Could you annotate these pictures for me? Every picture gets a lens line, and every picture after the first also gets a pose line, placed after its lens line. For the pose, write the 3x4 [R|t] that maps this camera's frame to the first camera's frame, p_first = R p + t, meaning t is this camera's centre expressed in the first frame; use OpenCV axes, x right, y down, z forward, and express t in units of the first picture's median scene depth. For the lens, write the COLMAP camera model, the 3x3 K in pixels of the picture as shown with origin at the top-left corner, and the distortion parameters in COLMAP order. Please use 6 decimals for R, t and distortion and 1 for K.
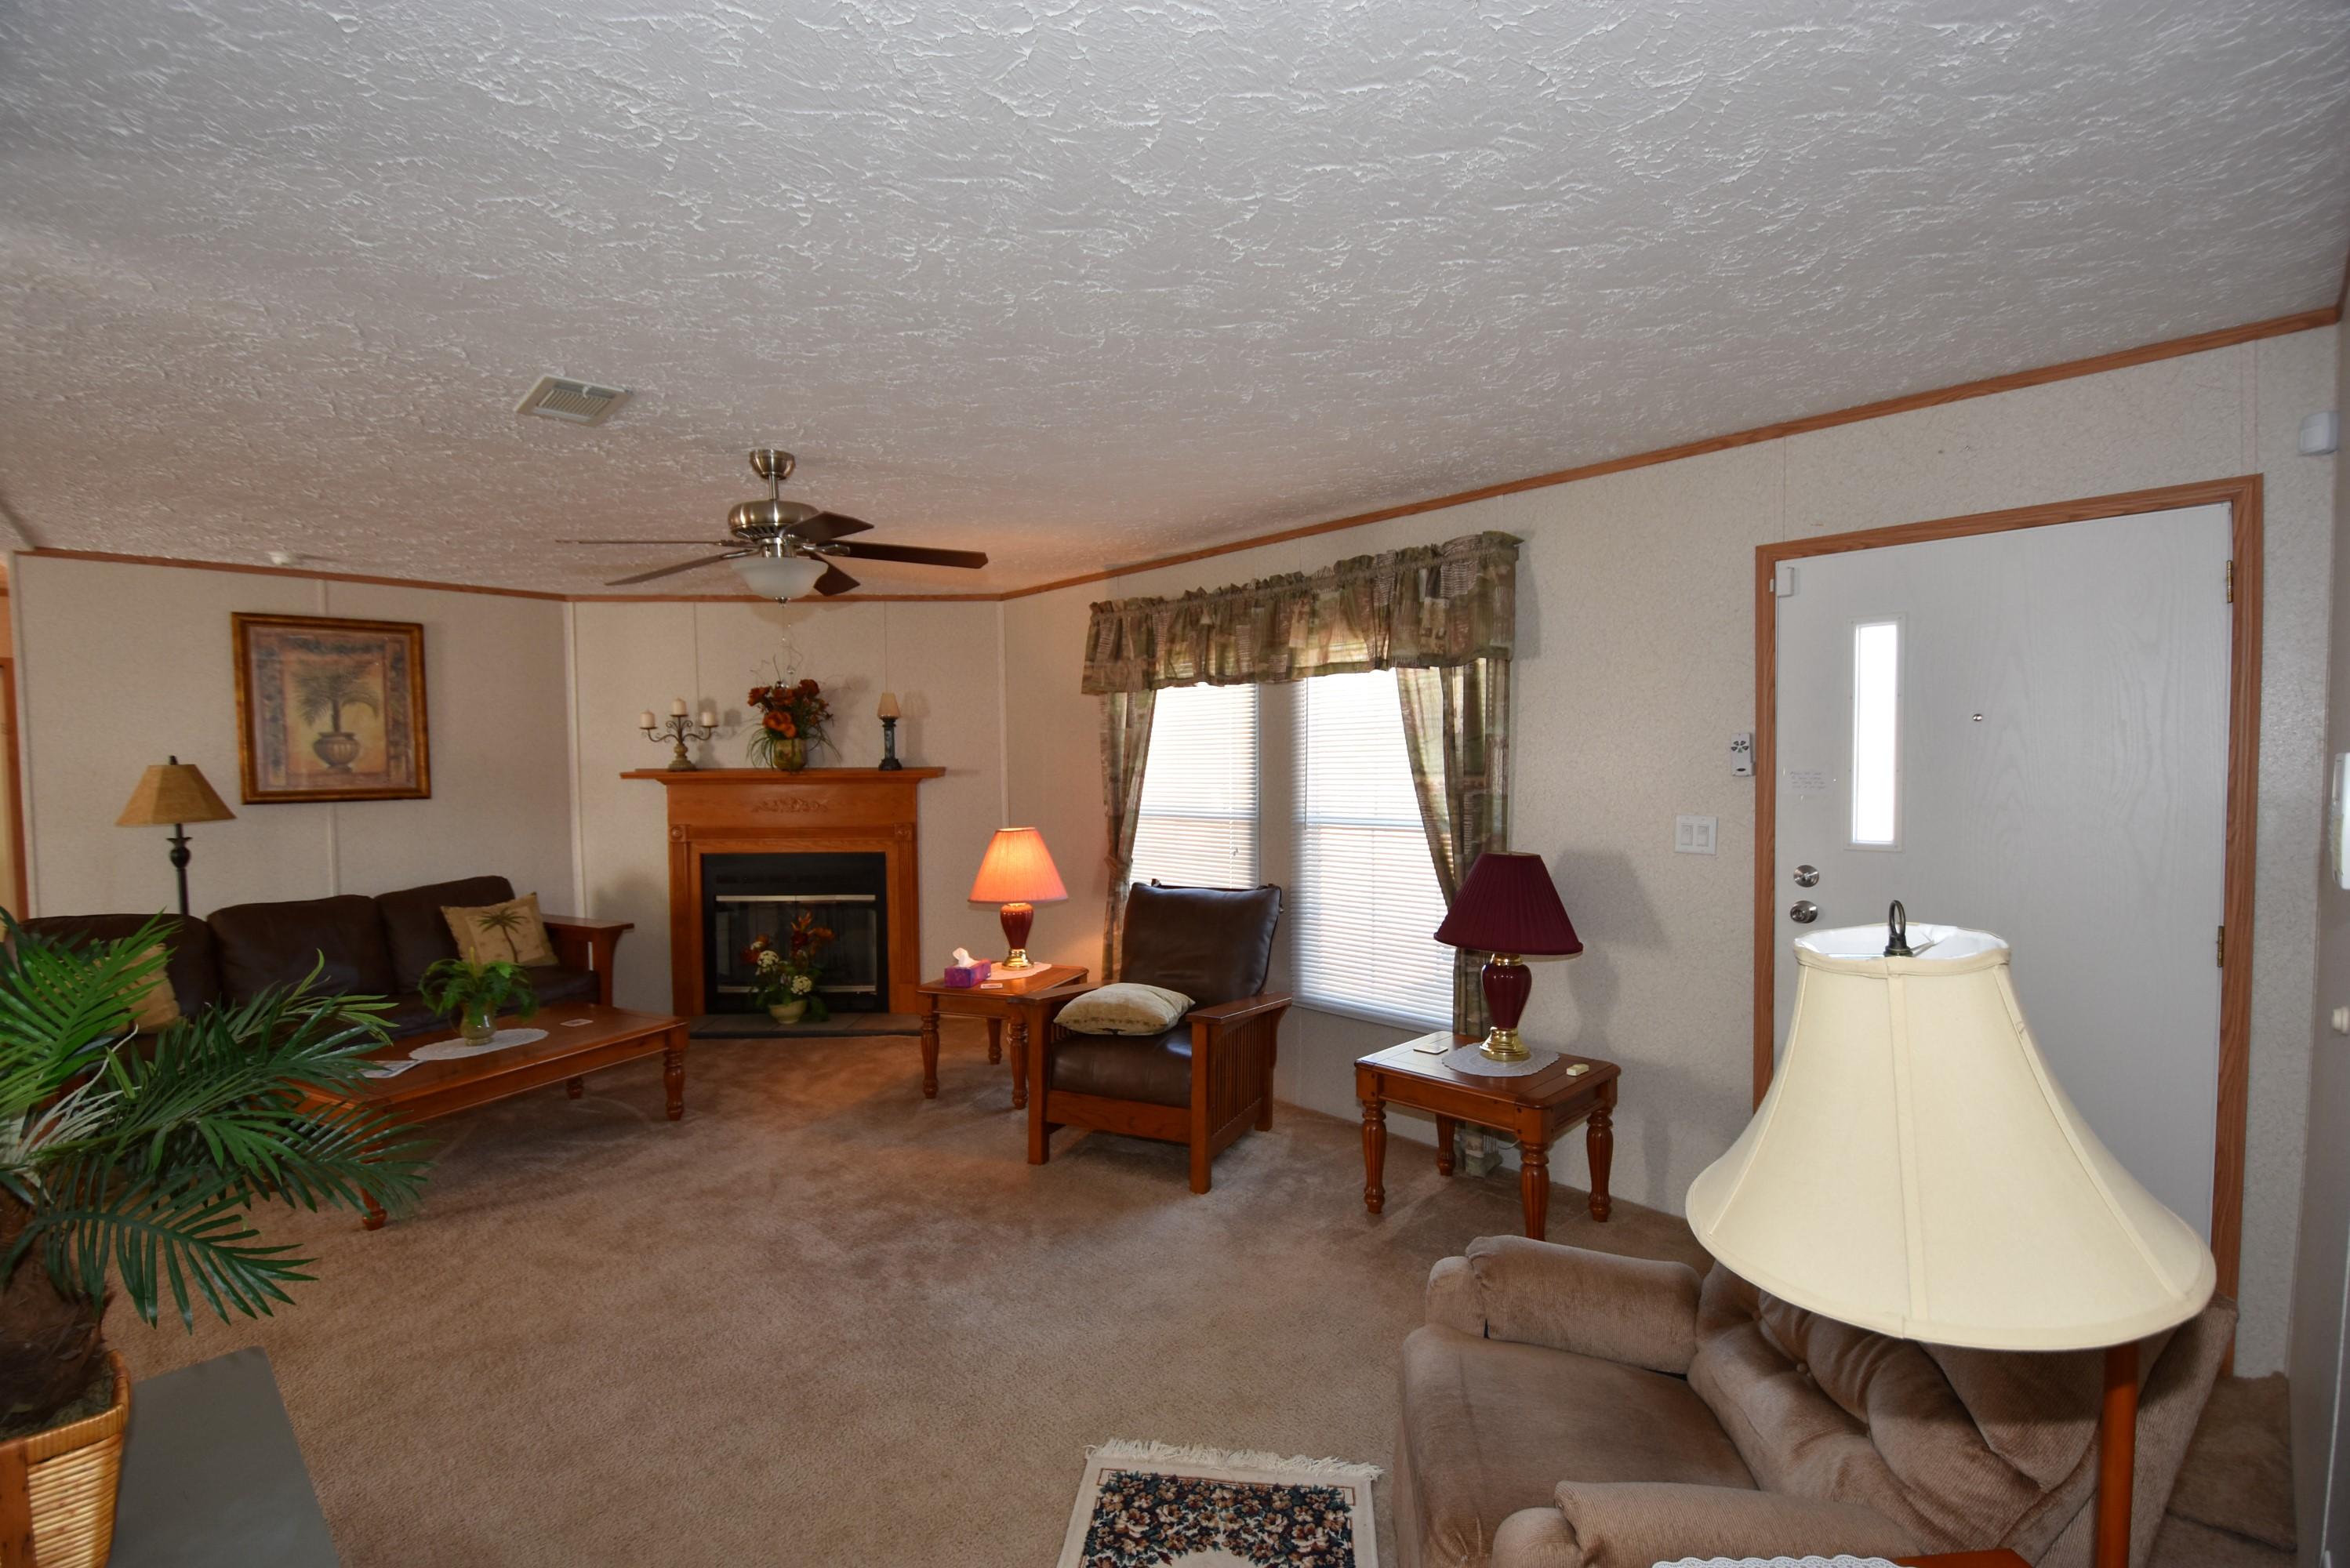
lens RADIAL K [[1024.7, 0, 1172.1], [0, 1024.7, 802.7], [0, 0, 1]] dist [0.004248, -0.015099]
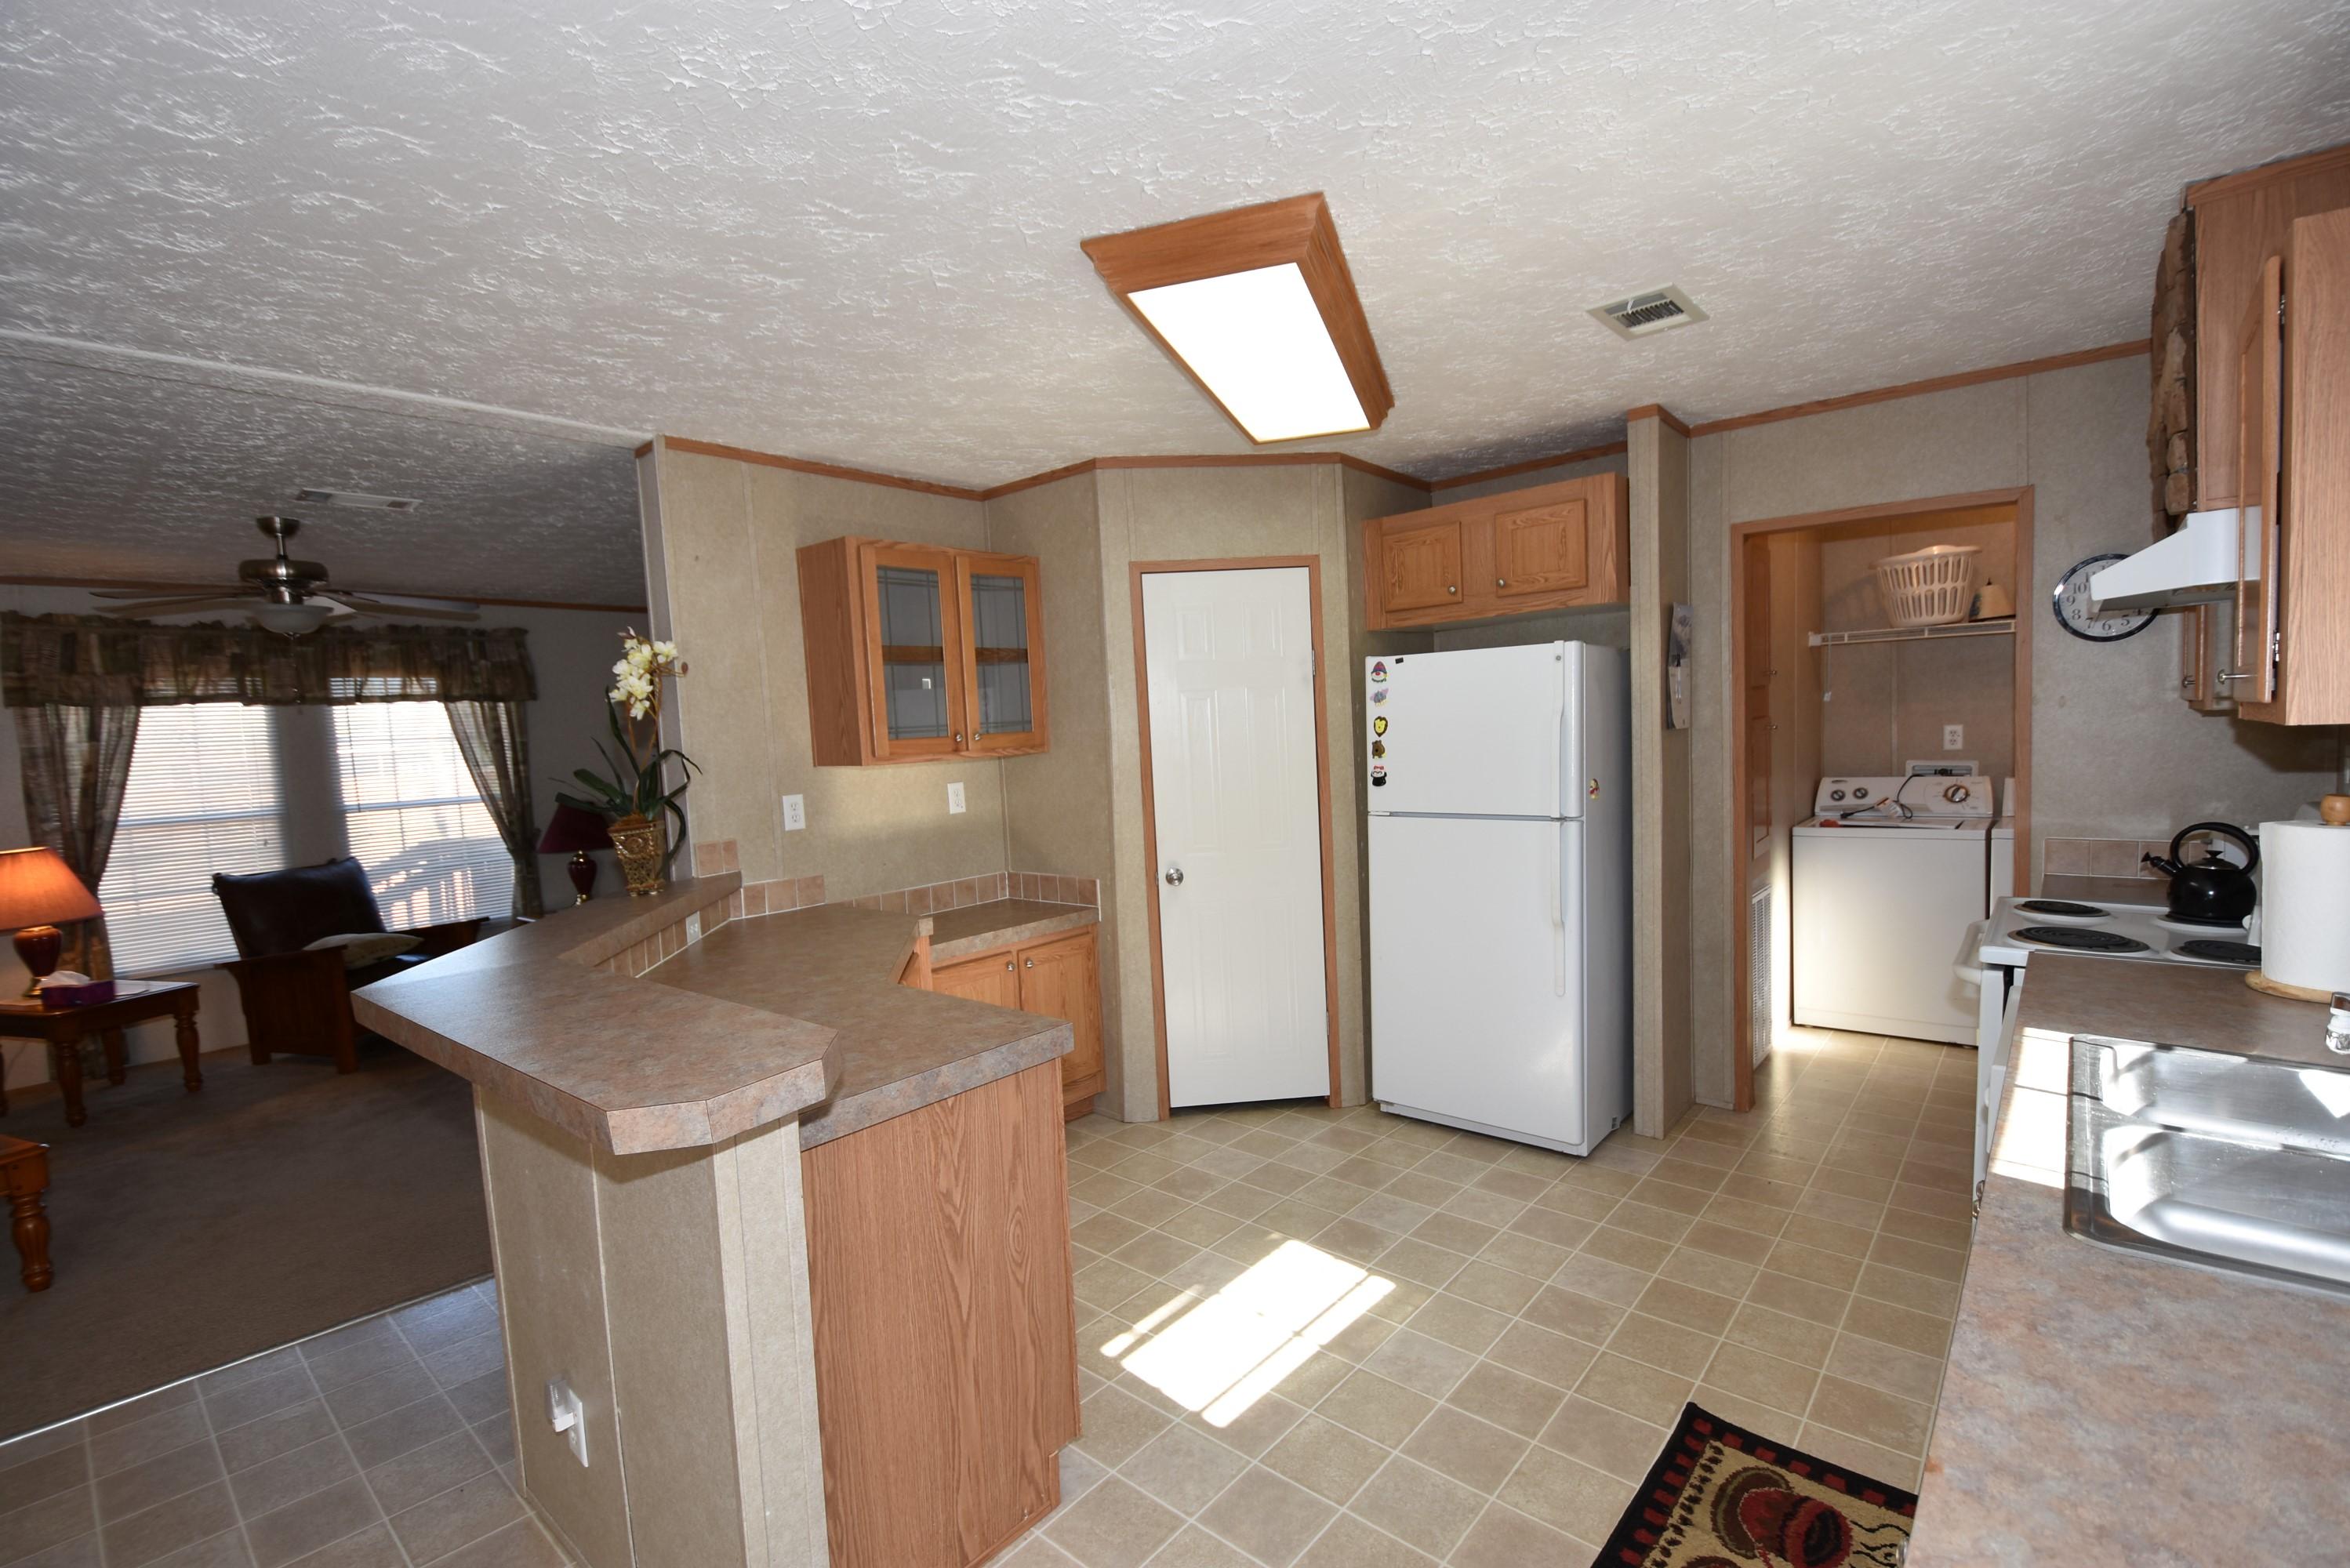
lens RADIAL K [[1024.7, 0, 1176.4], [0, 1024.7, 811.0], [0, 0, 1]] dist [0.004248, -0.015099]
pose [[-0.088560, -0.069078, 0.993673, -1.100010], [0.086729, 0.993269, 0.076779, 0.011044], [-0.992288, 0.092980, -0.081973, 0.023343]]
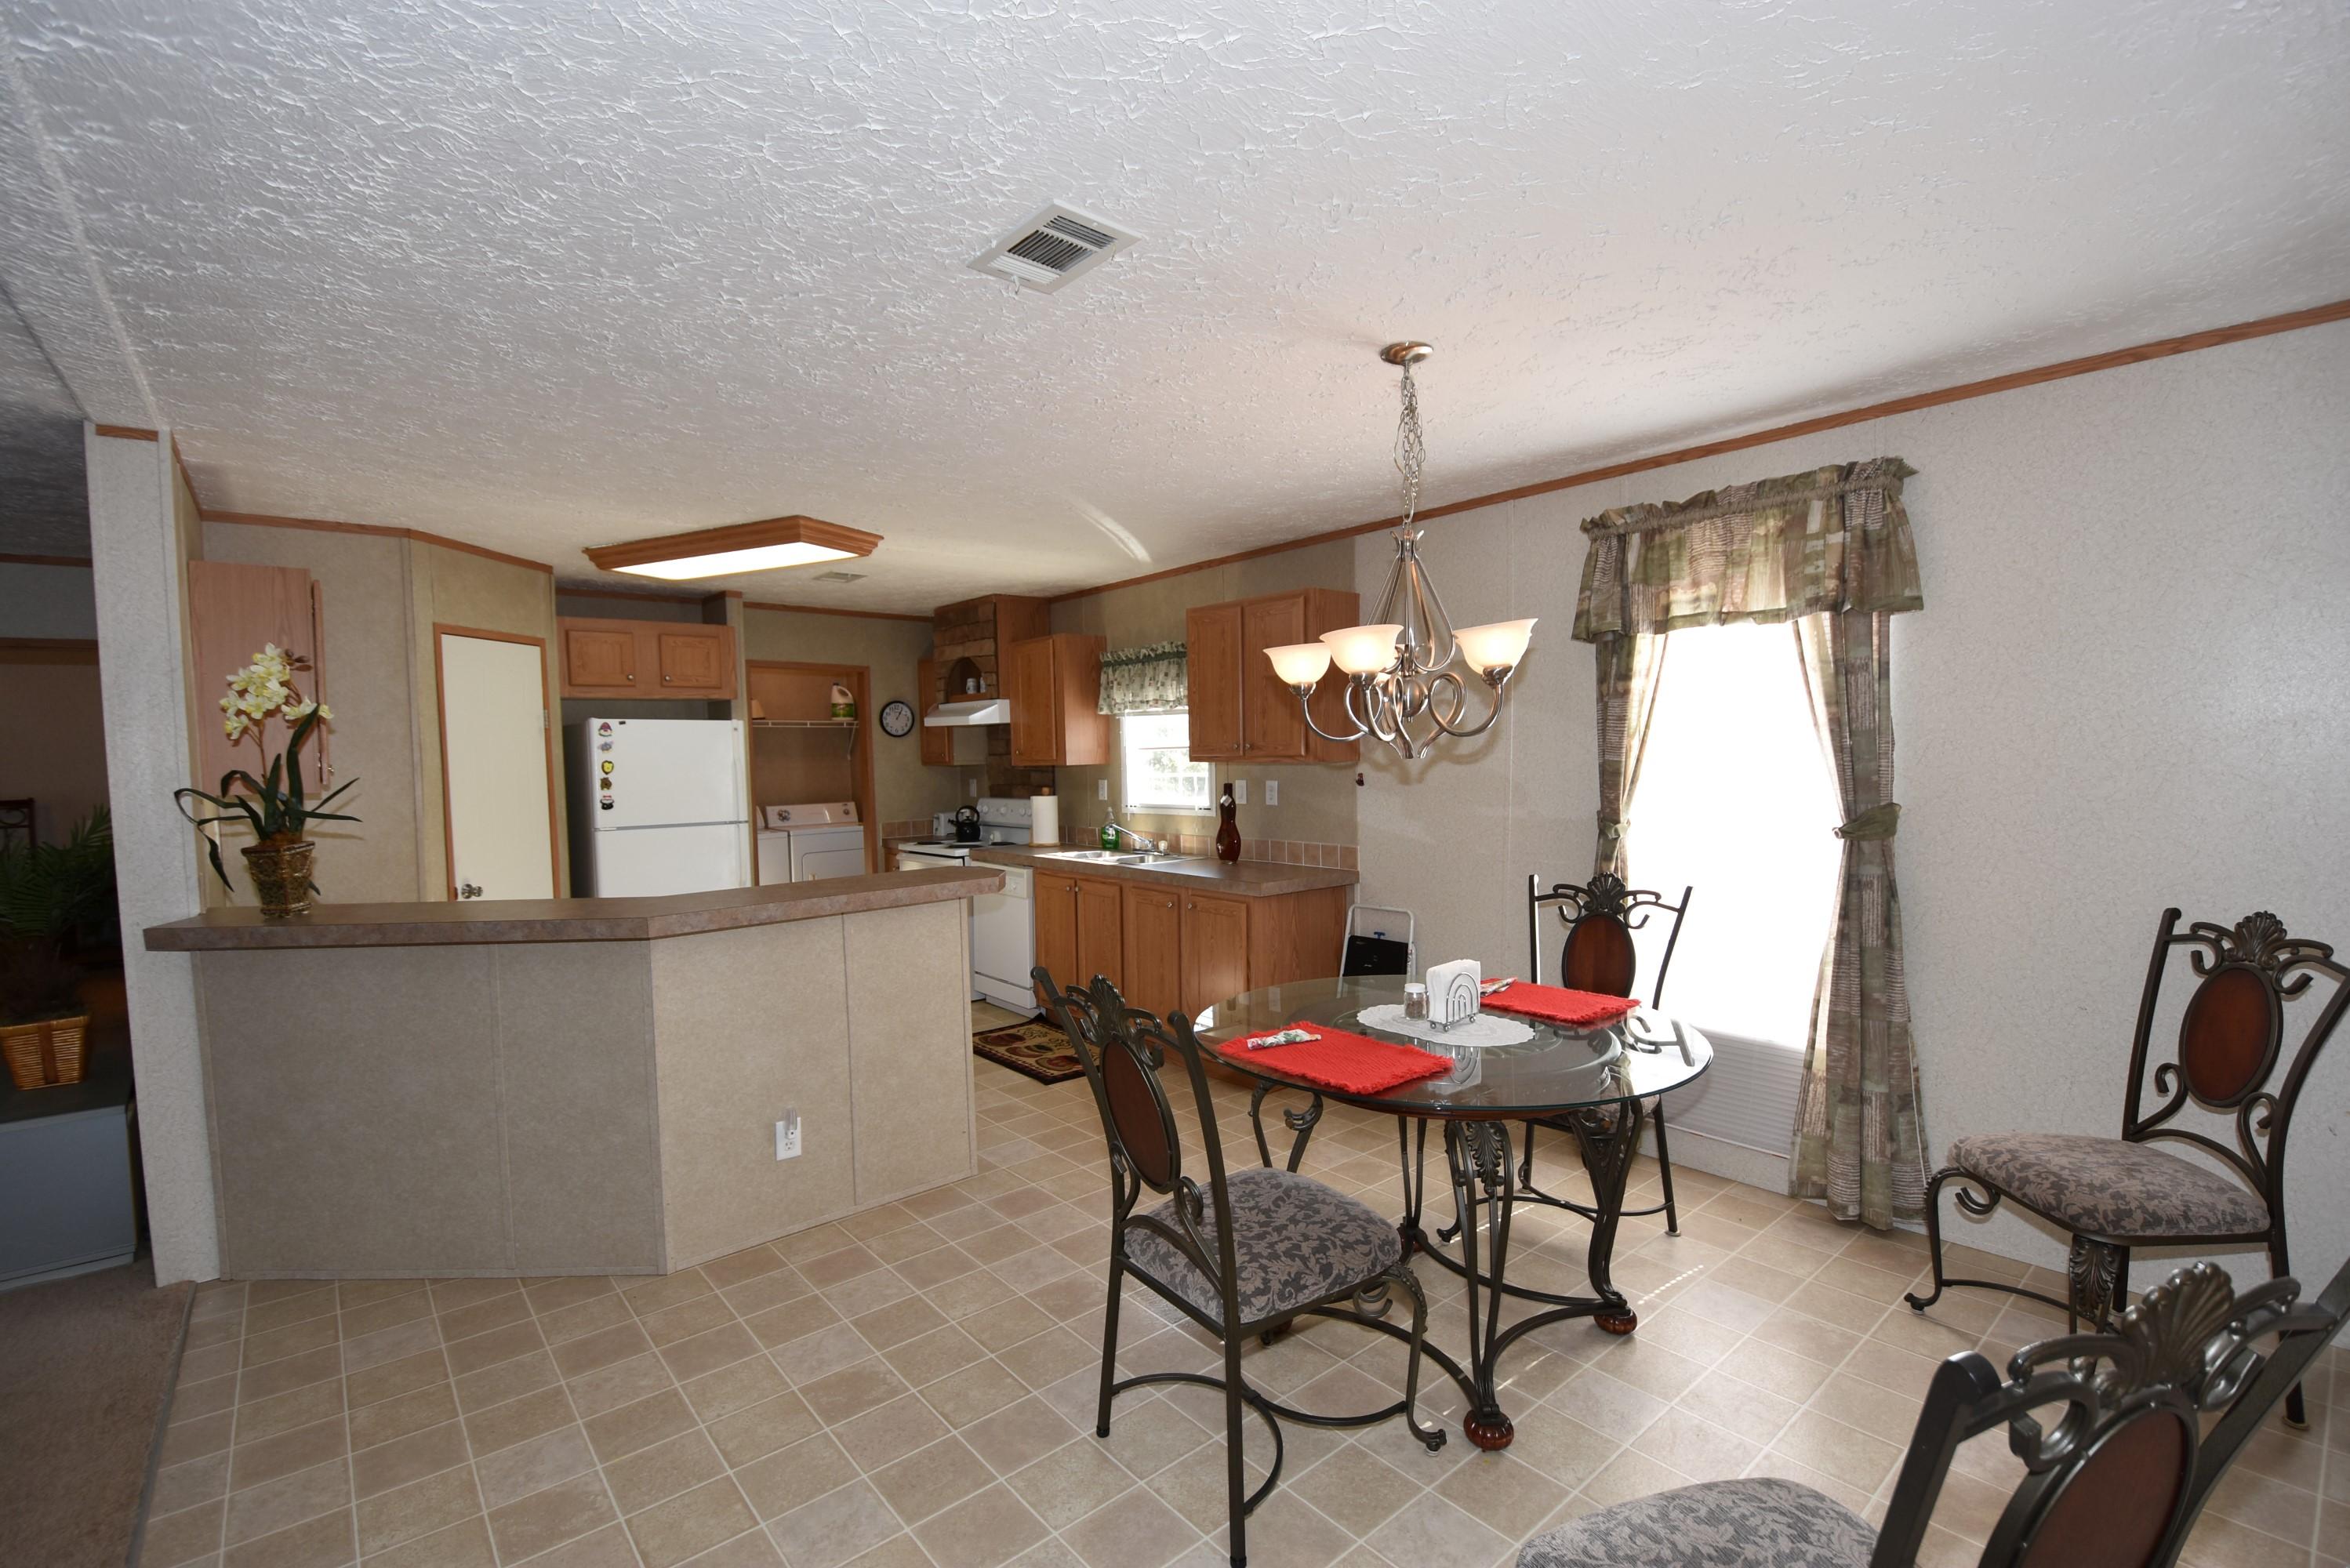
lens RADIAL K [[1024.7, 0, 1162.7], [0, 1024.7, 816.9], [0, 0, 1]] dist [0.004248, -0.015099]
pose [[-0.997101, 0.023007, 0.072522, -1.022525], [0.030506, 0.994102, 0.104065, -0.020822], [-0.069700, 0.105976, -0.991923, 0.795380]]
